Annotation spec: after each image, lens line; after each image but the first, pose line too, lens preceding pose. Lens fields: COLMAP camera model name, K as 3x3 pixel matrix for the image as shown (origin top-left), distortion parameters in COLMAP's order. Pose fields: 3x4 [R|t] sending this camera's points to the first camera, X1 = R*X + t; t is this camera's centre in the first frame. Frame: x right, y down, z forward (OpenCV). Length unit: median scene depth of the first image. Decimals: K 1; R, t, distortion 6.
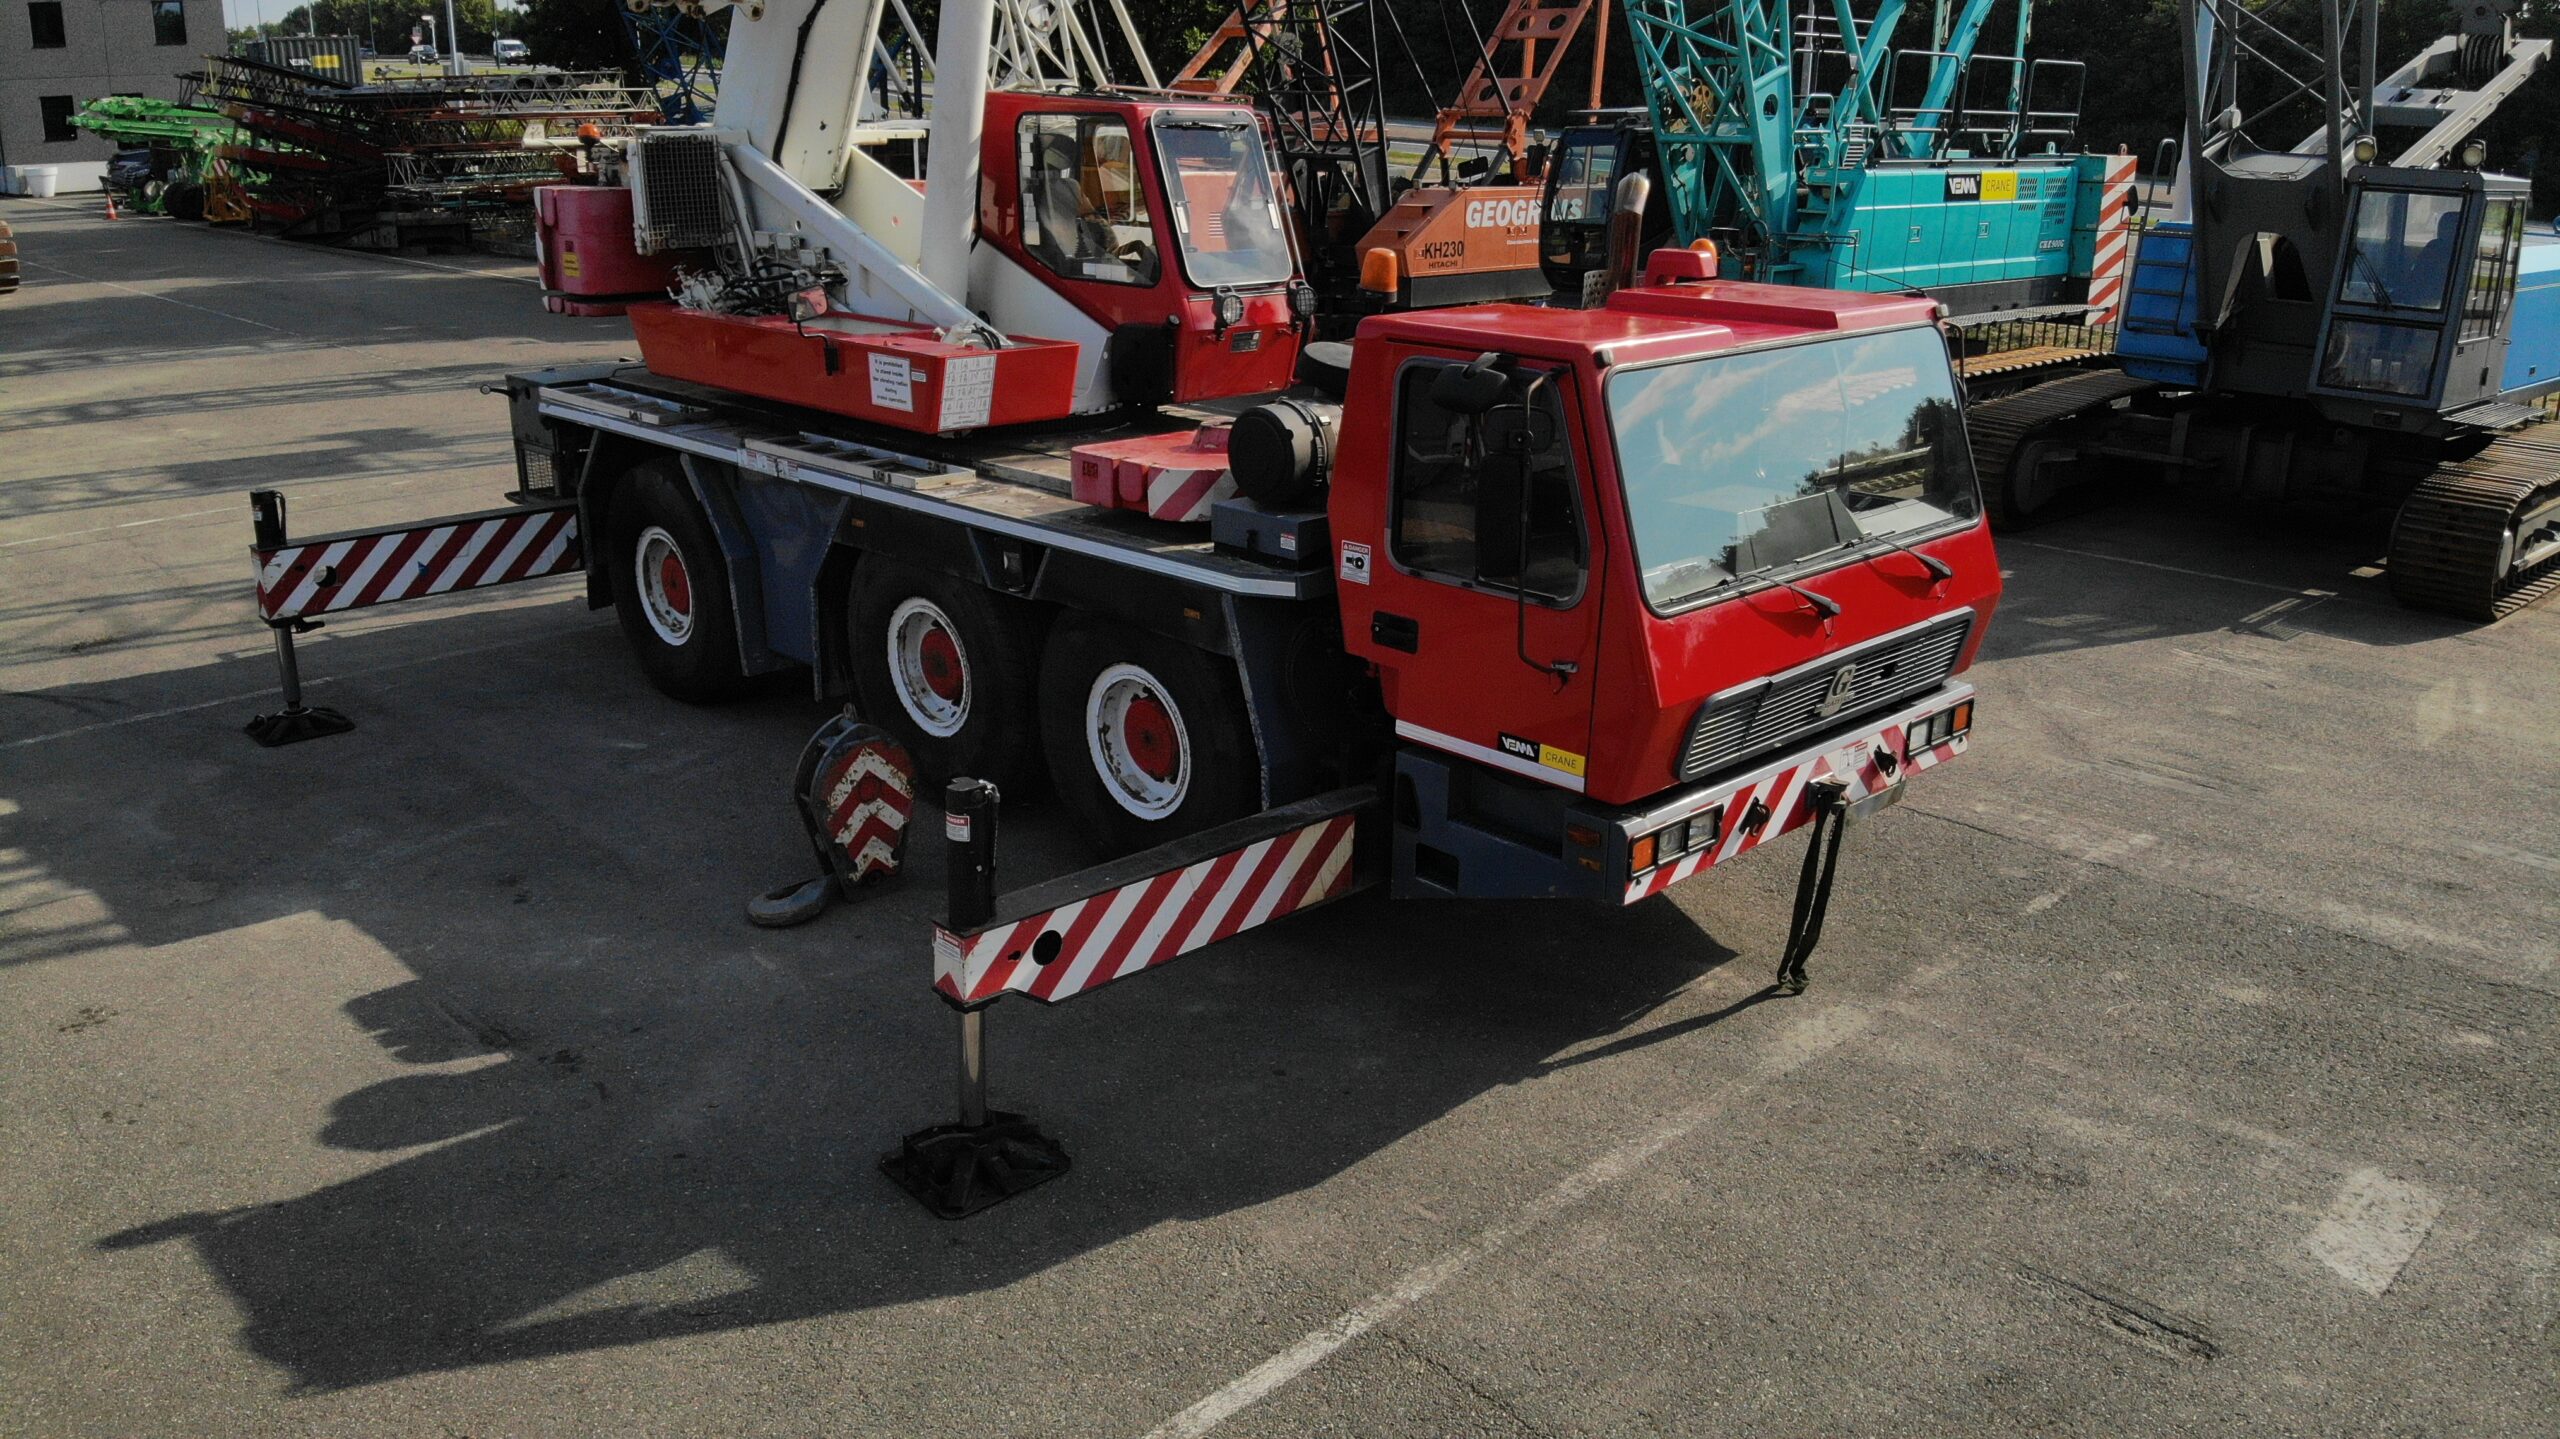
lens RADIAL K [[1875.2, 0, 1288.6], [0, 1875.2, 724.2], [0, 0, 1]] dist [0.162347, -0.331899]
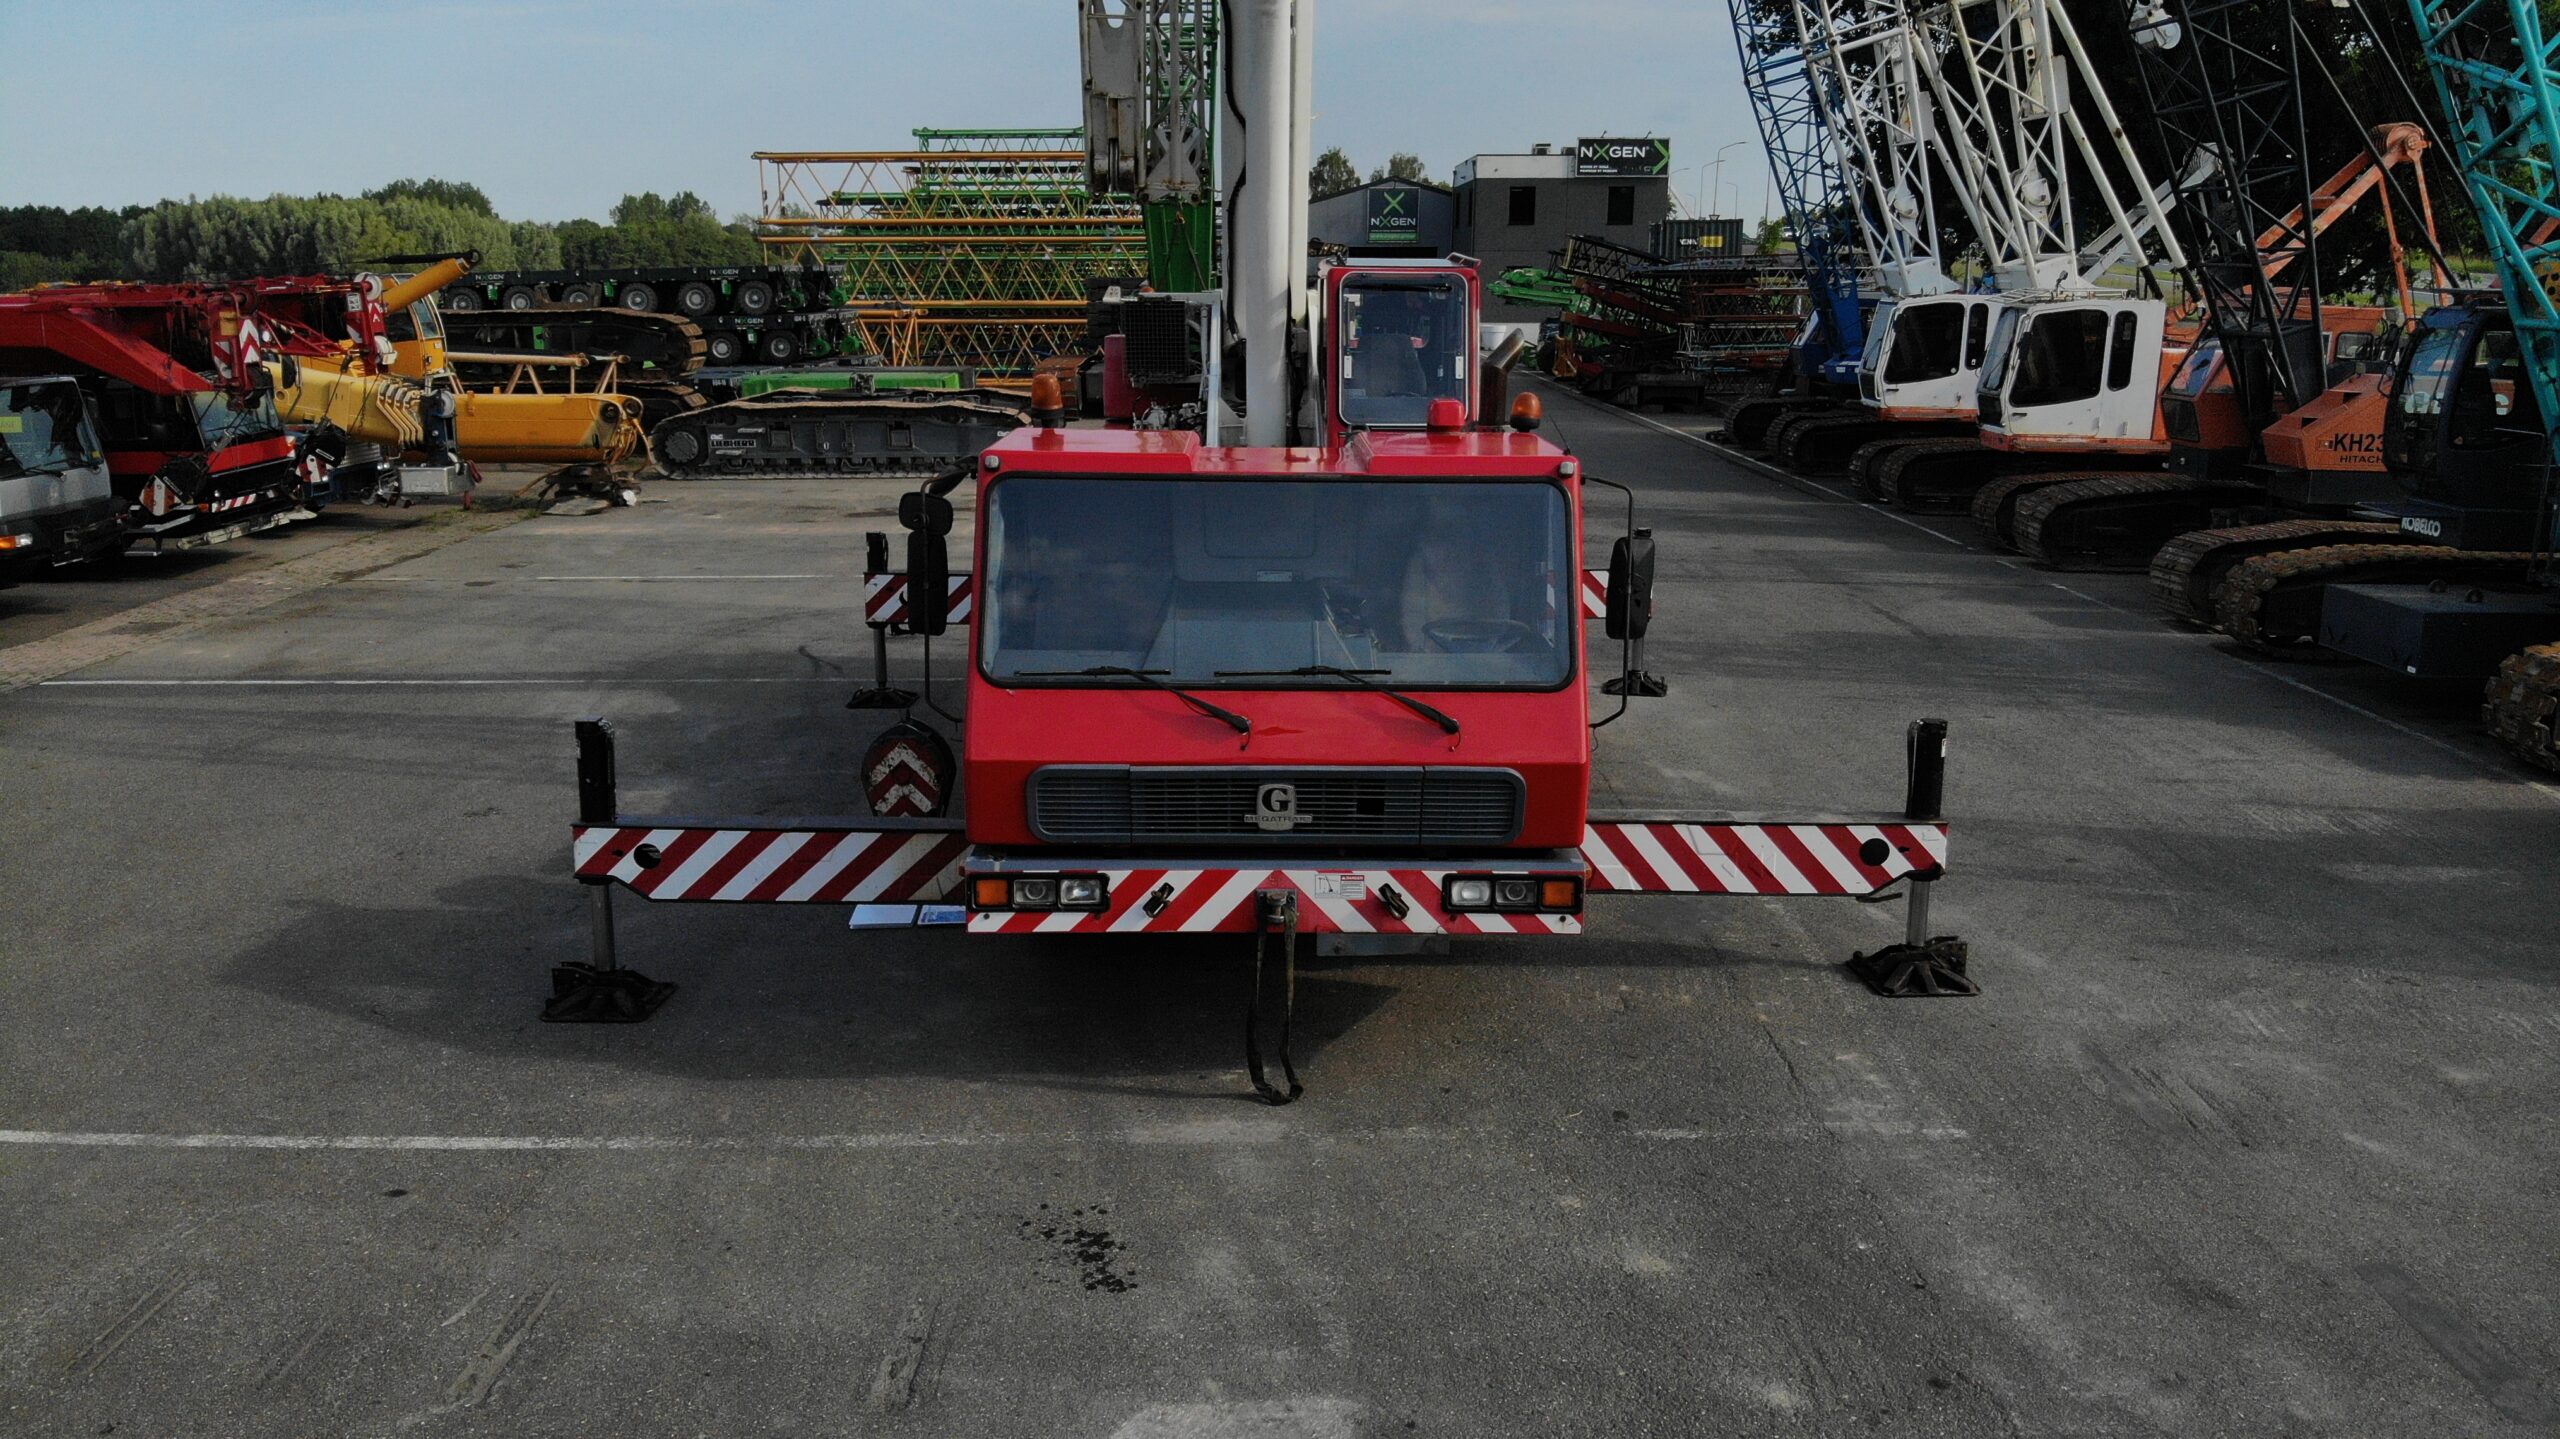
lens RADIAL K [[1886.7, 0, 1292.3], [0, 1886.7, 712.5], [0, 0, 1]] dist [0.106400, -0.263296]
pose [[0.723519, 0.151053, -0.673575, 0.901925], [-0.213590, 0.976868, -0.010360, -0.054944], [0.656429, 0.151364, 0.739047, 0.216902]]
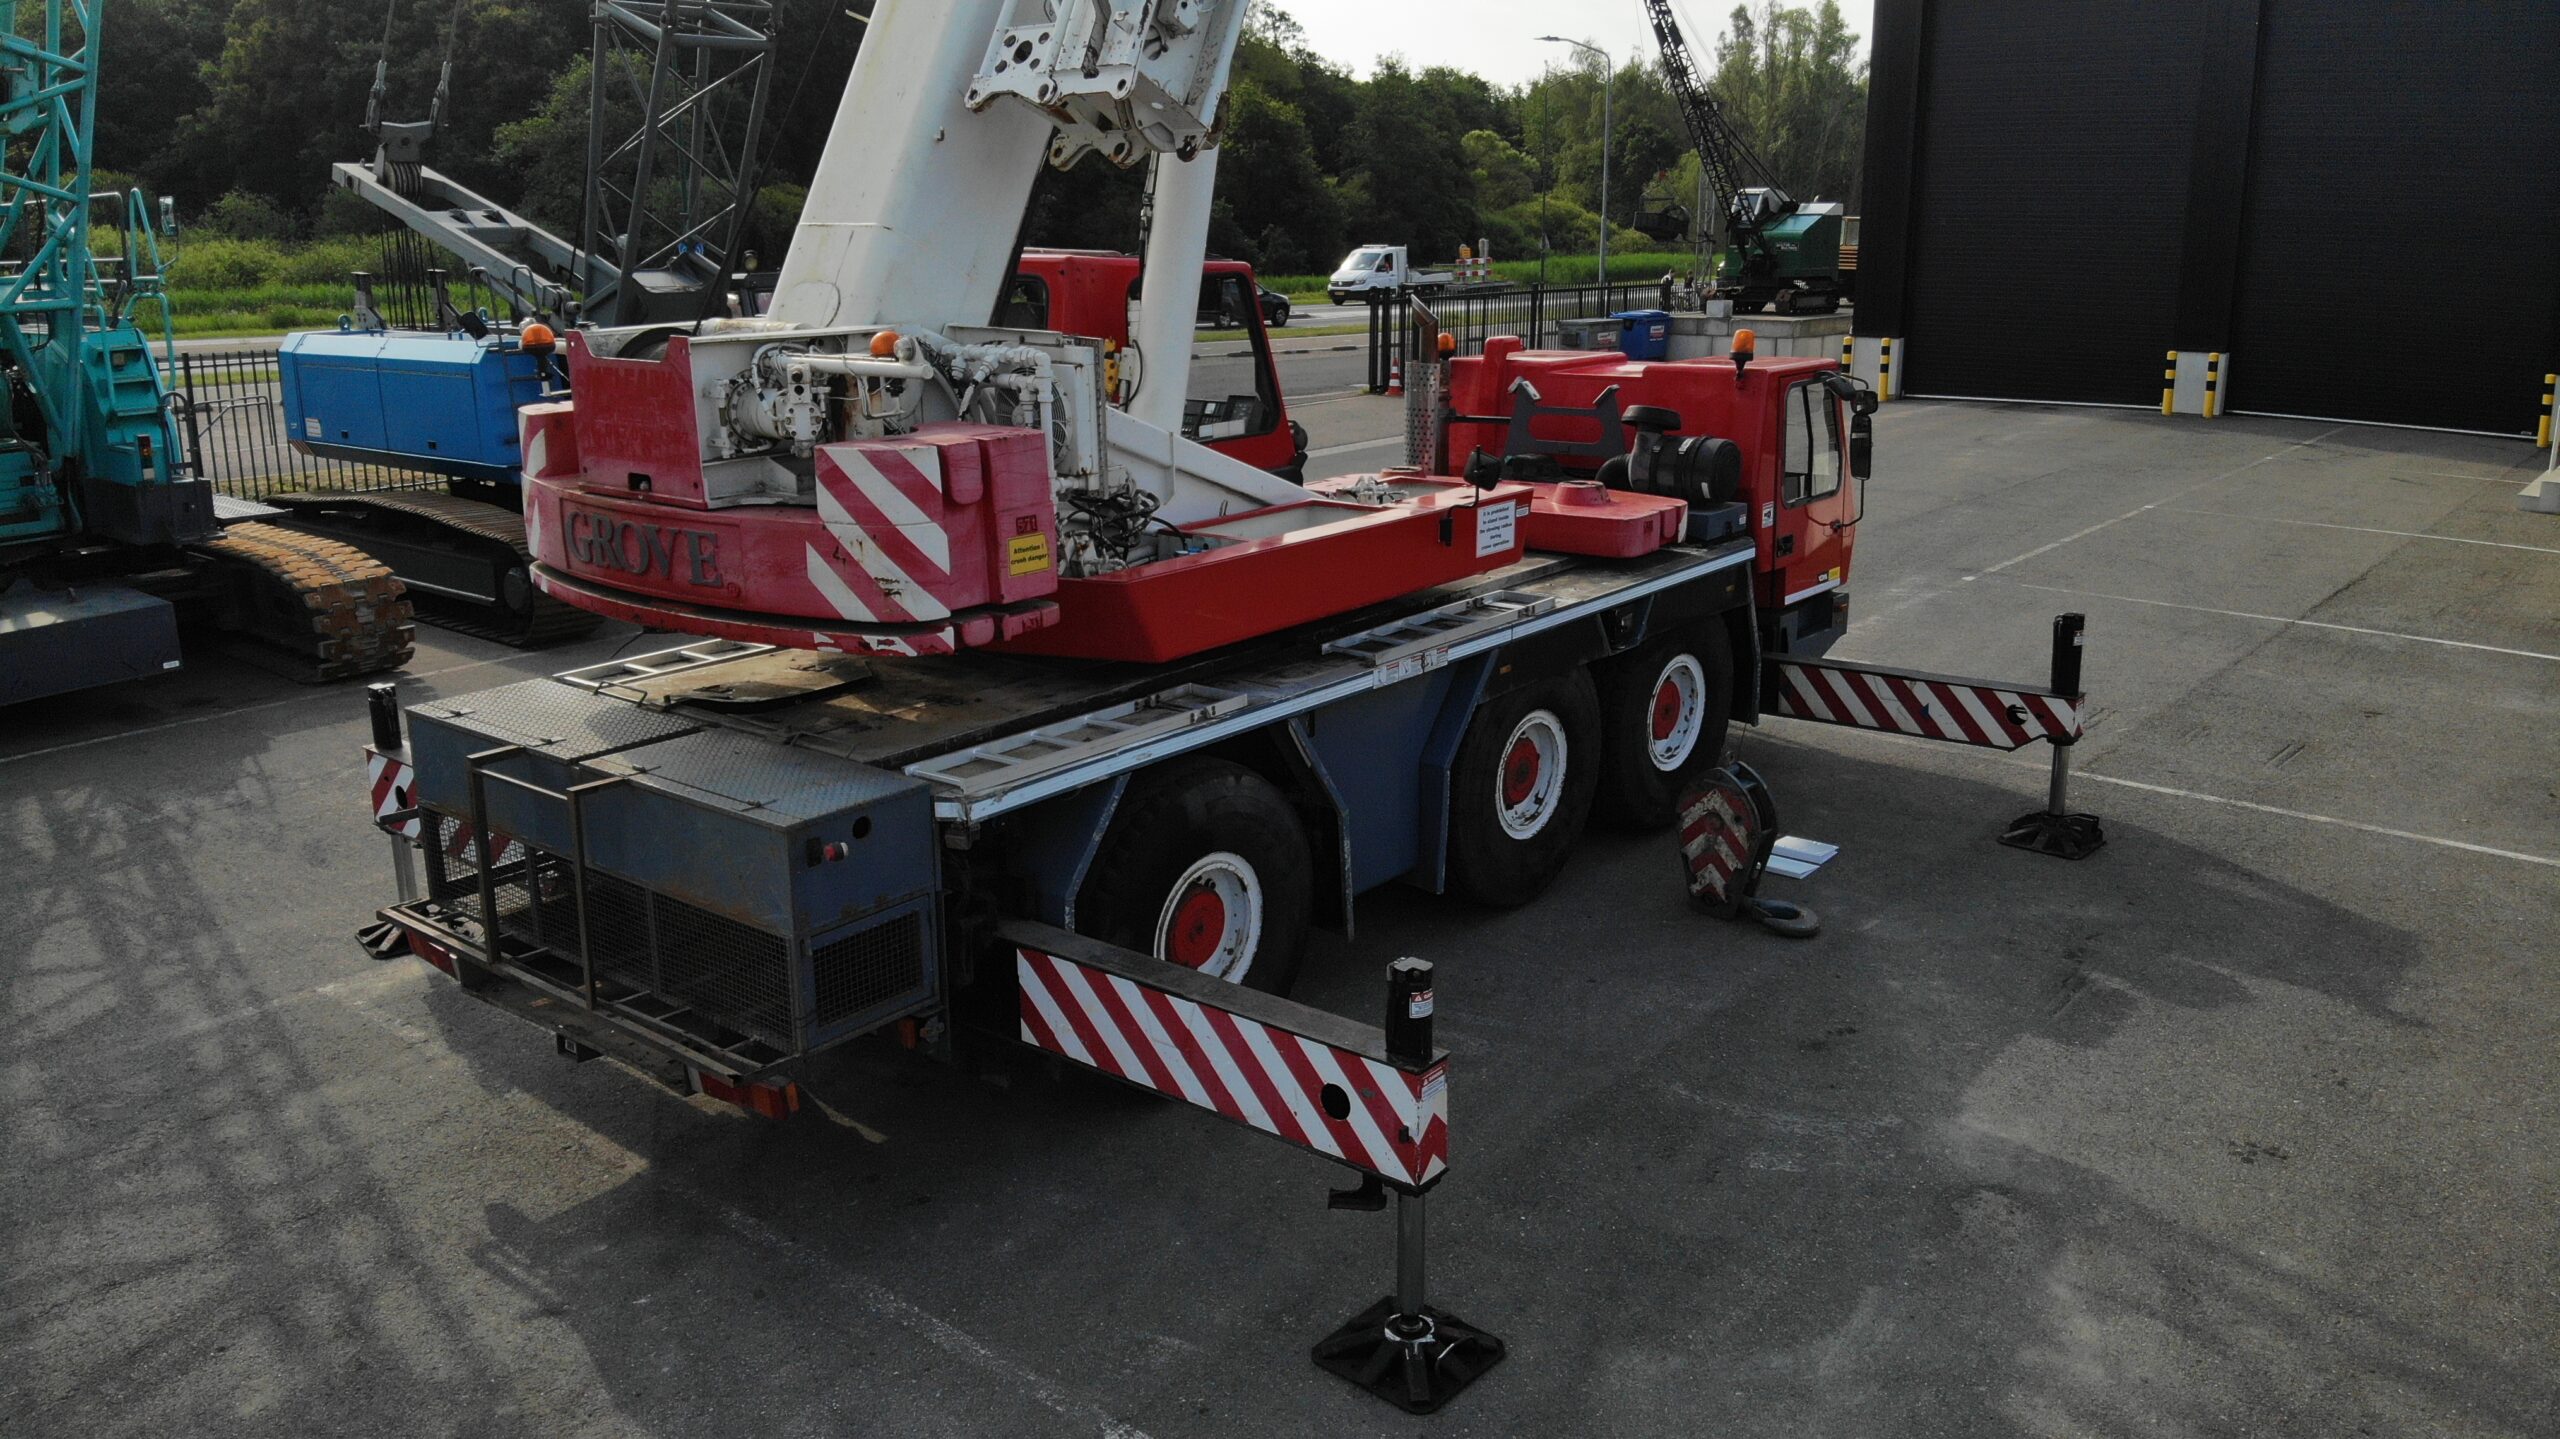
lens RADIAL K [[1899.7, 0, 1290.6], [0, 1899.7, 712.0], [0, 0, 1]] dist [0.101599, -0.274951]
pose [[-0.116083, -0.261487, 0.958201, -1.430525], [0.317248, 0.904427, 0.285246, -0.494028], [-0.941211, 0.337099, -0.022032, 1.363449]]
